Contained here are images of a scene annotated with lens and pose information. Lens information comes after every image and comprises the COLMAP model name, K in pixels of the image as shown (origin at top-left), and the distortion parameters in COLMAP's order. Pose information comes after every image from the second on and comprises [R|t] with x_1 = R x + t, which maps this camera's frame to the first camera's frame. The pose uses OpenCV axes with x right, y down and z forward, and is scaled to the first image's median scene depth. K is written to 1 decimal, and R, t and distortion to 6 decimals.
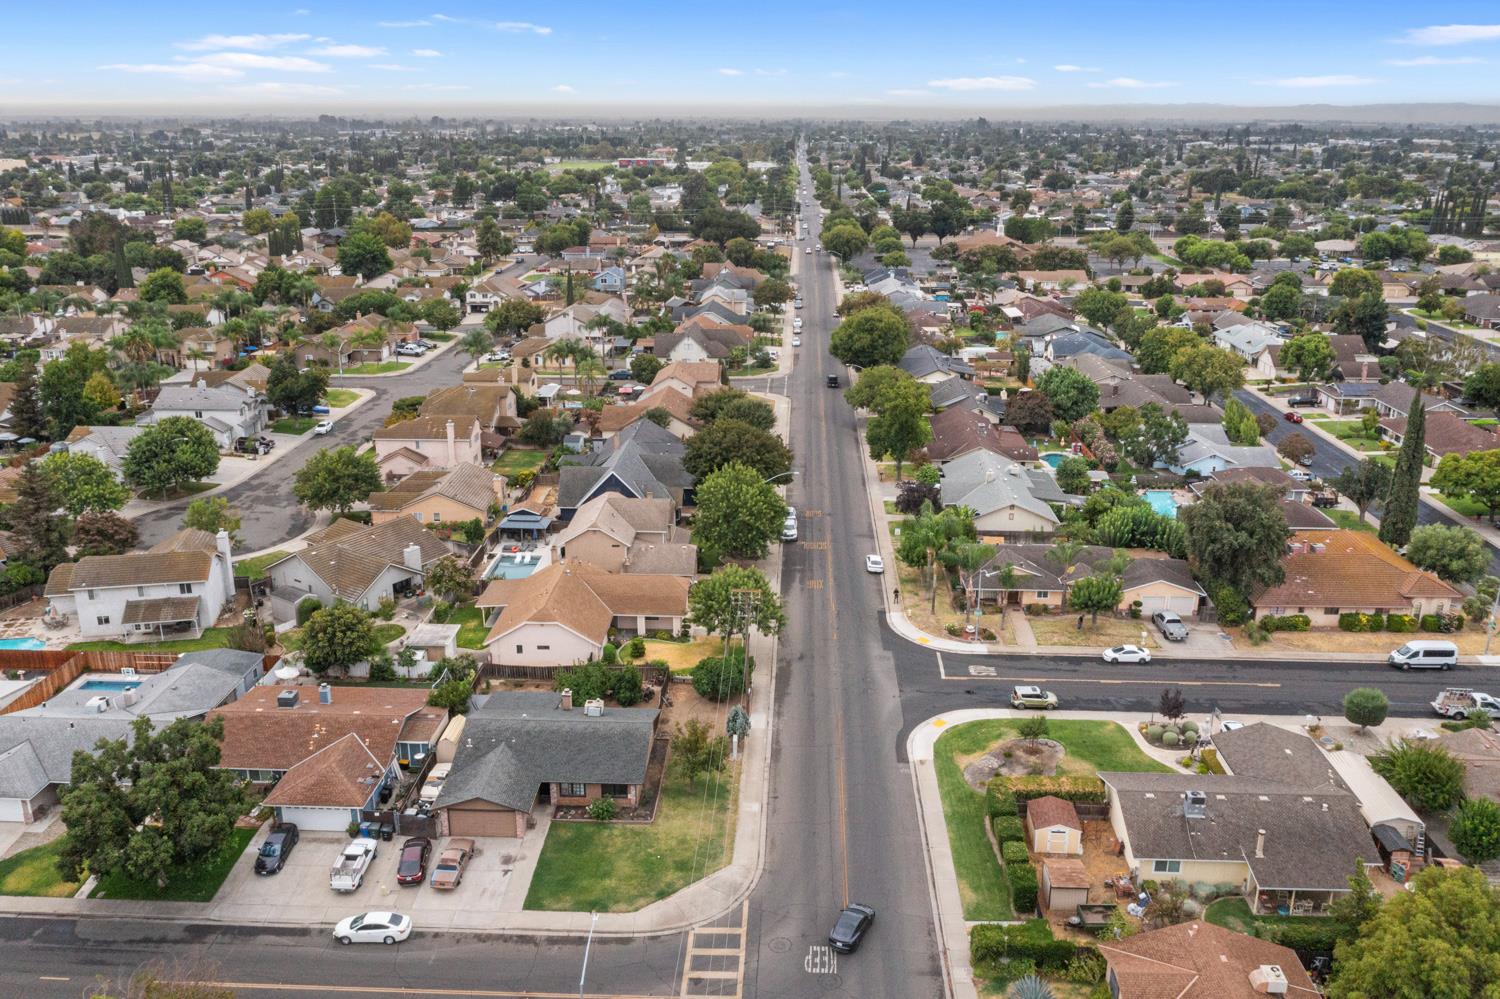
lens RADIAL K [[1191.2, 0, 757.6], [0, 1191.2, 494.1], [0, 0, 1]] dist [-0.016541, 0.006973]
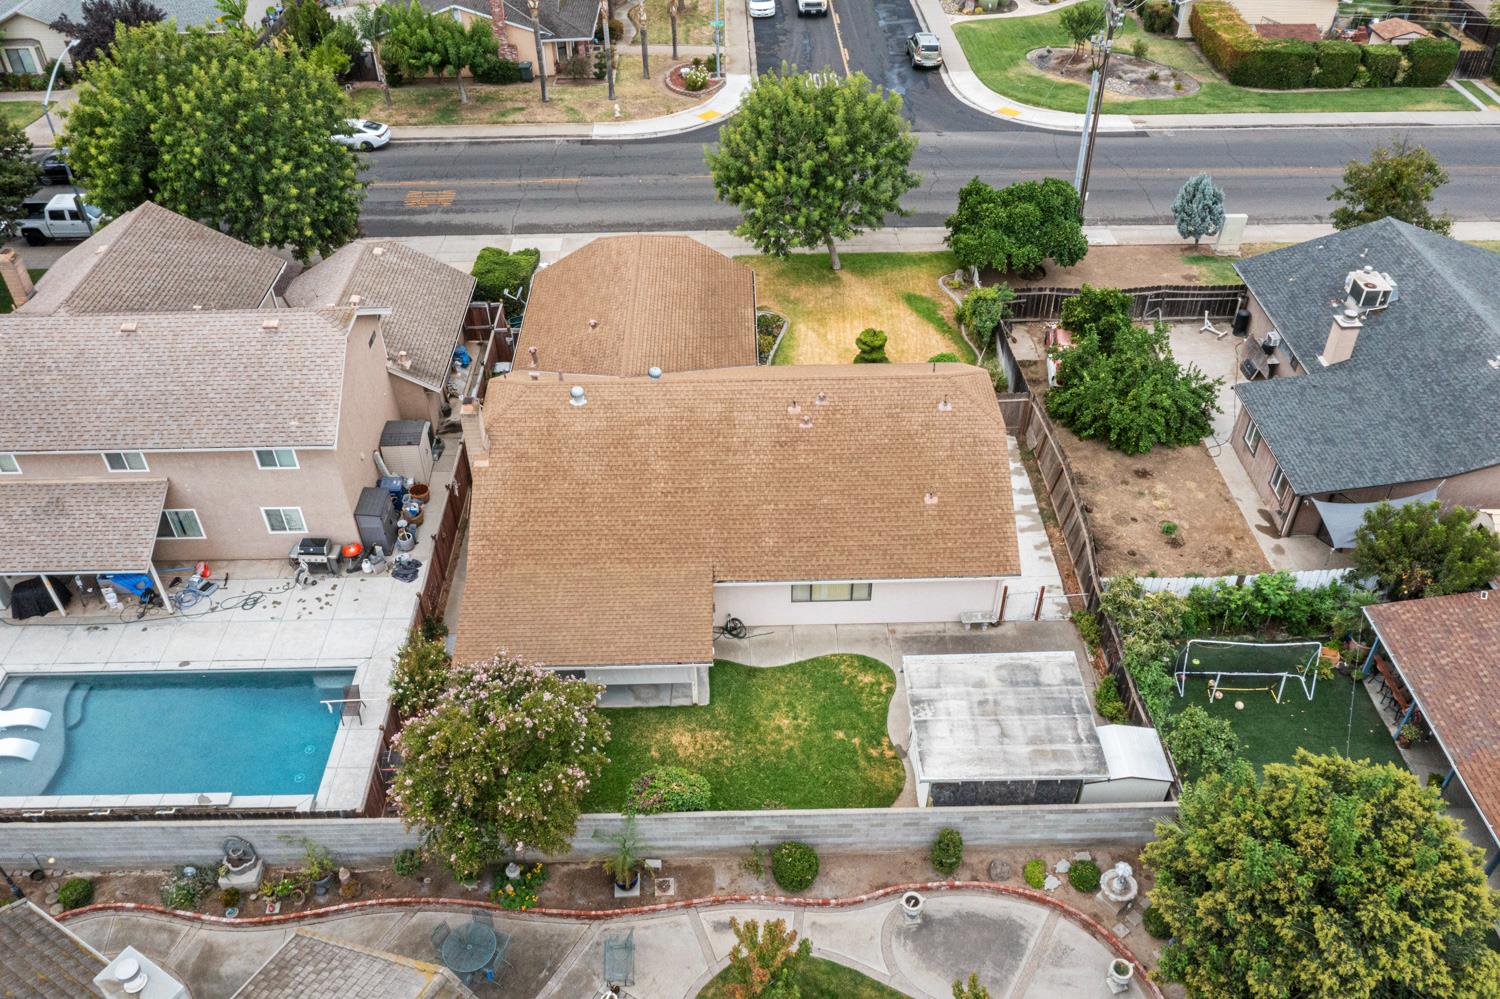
lens RADIAL K [[1183.3, 0, 762.3], [0, 1183.3, 499.4], [0, 0, 1]] dist [-0.012448, 0.004889]
pose [[-0.063044, -0.641656, 0.764397, -0.429115], [0.309845, 0.715489, 0.626156, -0.096063], [-0.948695, 0.276320, 0.153707, 0.975625]]
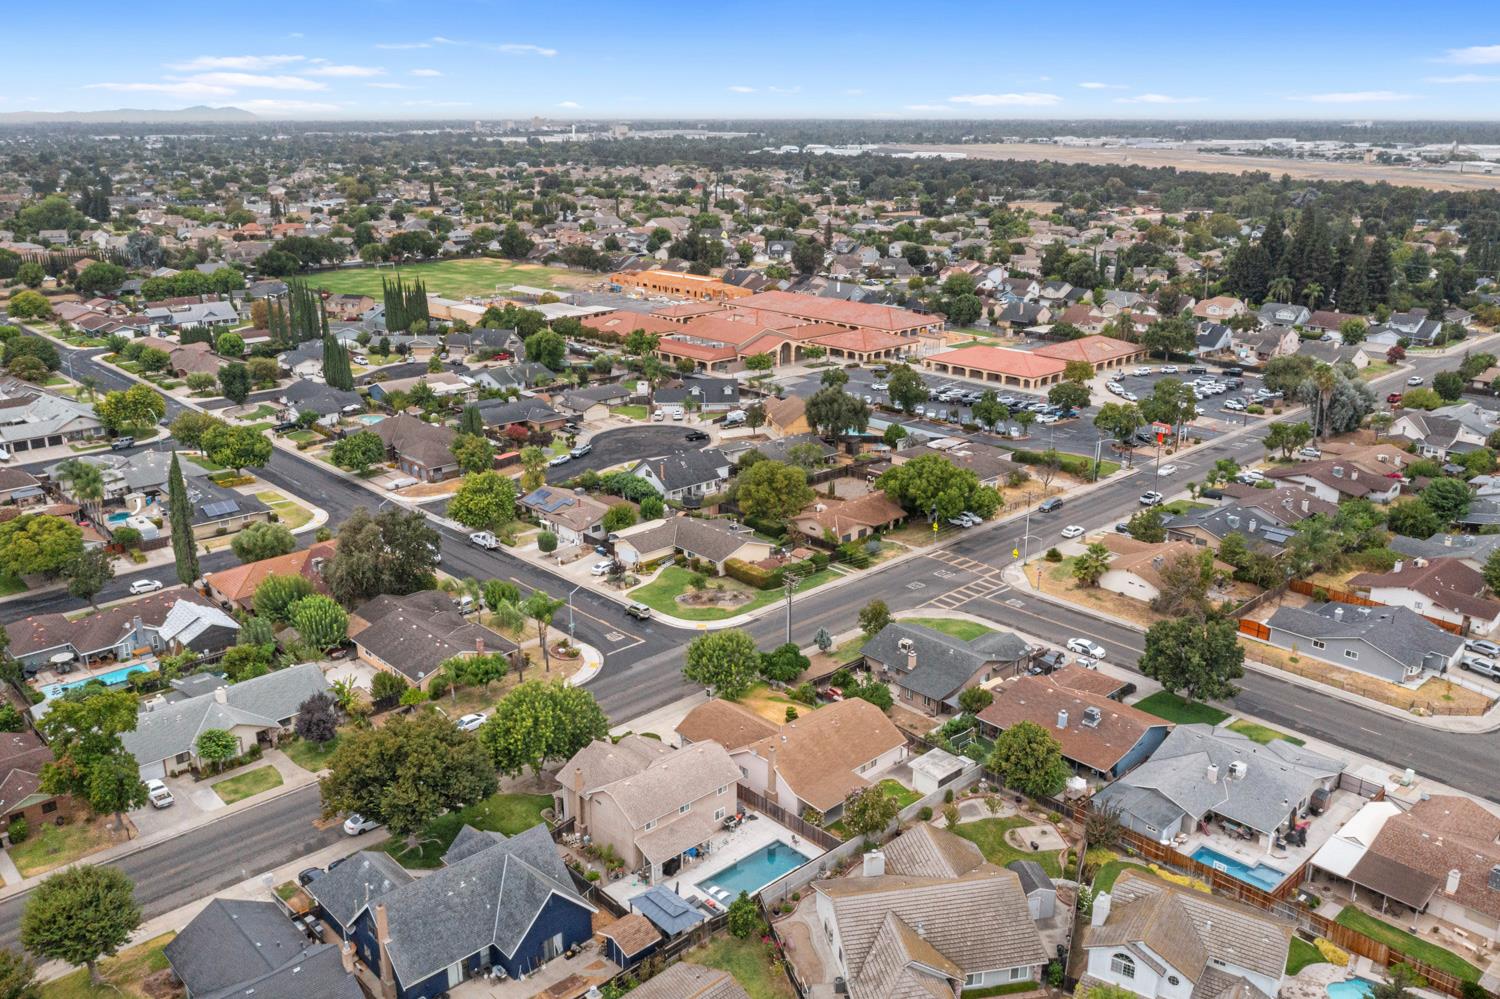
lens RADIAL K [[1191.2, 0, 757.6], [0, 1191.2, 494.1], [0, 0, 1]] dist [-0.016541, 0.006973]
pose [[-0.712424, -0.217169, 0.667300, -0.789078], [0.211373, 0.840340, 0.499150, -0.624682], [-0.669159, 0.496655, -0.552775, 1.533565]]
